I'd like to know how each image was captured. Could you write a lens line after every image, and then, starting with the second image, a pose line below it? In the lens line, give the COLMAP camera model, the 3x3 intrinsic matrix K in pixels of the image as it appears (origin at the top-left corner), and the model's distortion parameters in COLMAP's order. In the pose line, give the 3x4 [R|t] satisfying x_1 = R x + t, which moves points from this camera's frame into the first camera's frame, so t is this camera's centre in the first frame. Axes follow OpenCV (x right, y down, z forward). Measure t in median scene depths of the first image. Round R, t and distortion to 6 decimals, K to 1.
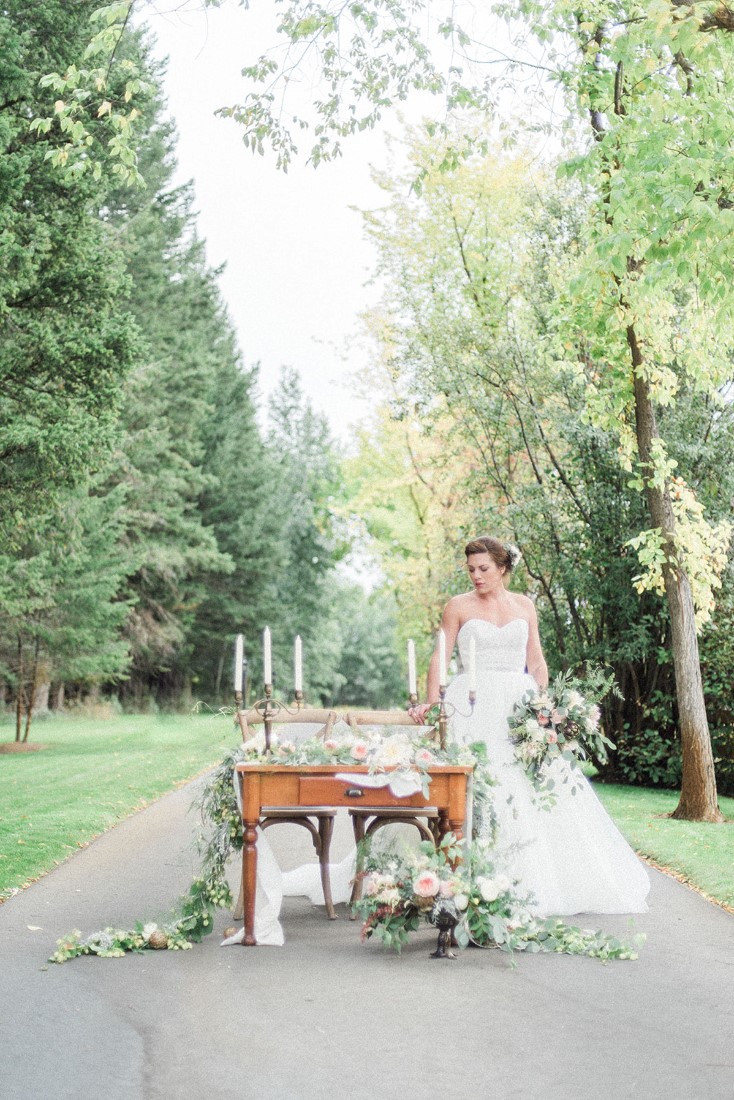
lens RADIAL K [[1619.0, 0, 367.2], [0, 1619.0, 553.3], [0, 0, 1]] dist [0.021152, -0.016321]
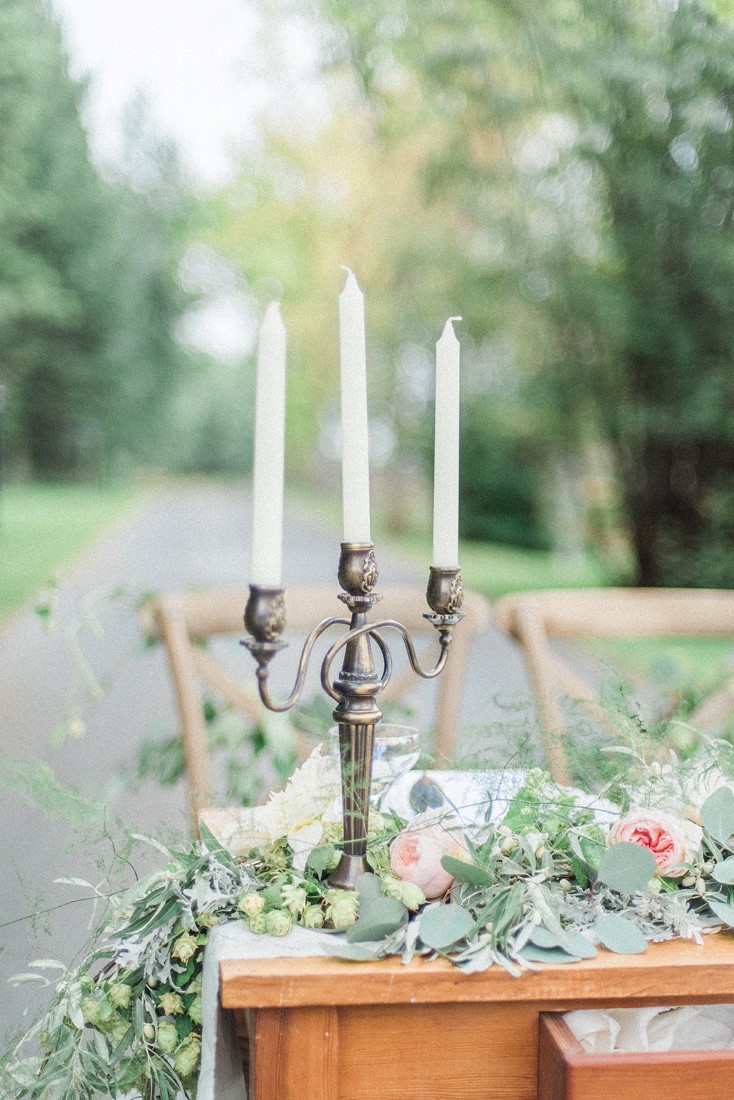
lens RADIAL K [[1619.0, 0, 367.2], [0, 1619.0, 553.3], [0, 0, 1]] dist [0.021152, -0.016321]
pose [[0.995006, -0.001551, 0.099804, -0.042982], [-0.012511, 0.990056, 0.140114, 0.028042], [-0.099029, -0.140662, 0.985093, 0.424189]]
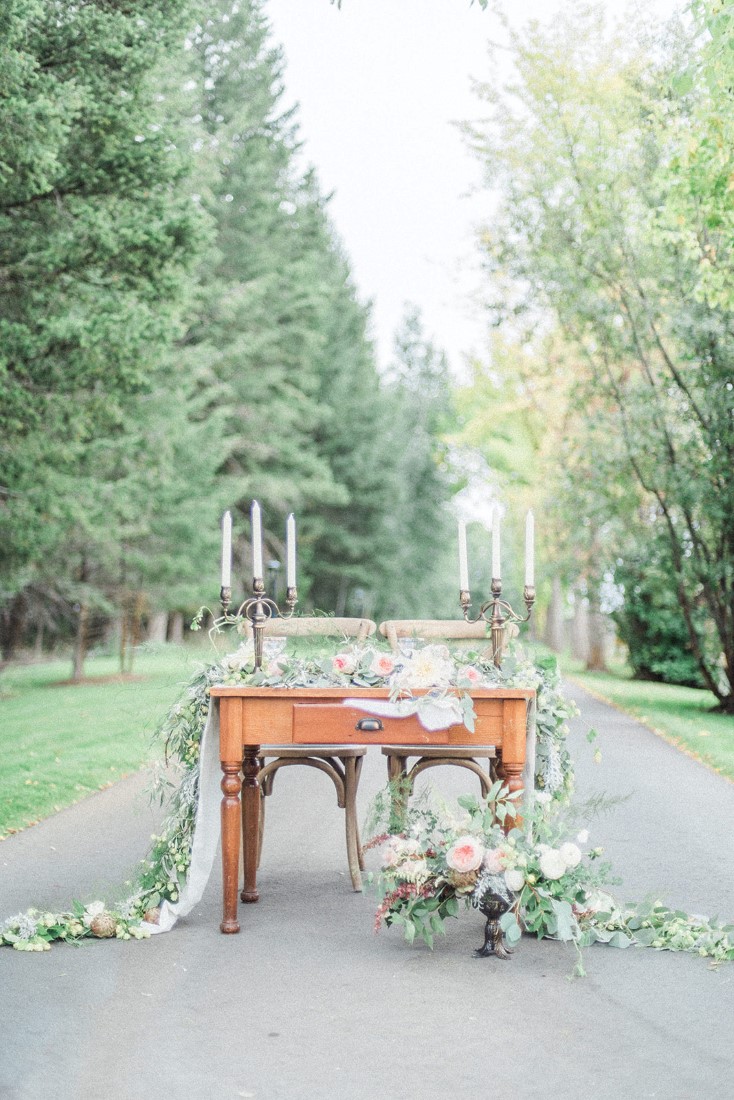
lens RADIAL K [[1525.5, 0, 393.4], [0, 1525.5, 546.9], [0, 0, 1]] dist [-0.007615, -0.013893]
pose [[0.997514, -0.008857, -0.069907, 0.026057], [0.010987, 0.999485, 0.030136, 0.024765], [0.069604, -0.030829, 0.997098, 0.167817]]
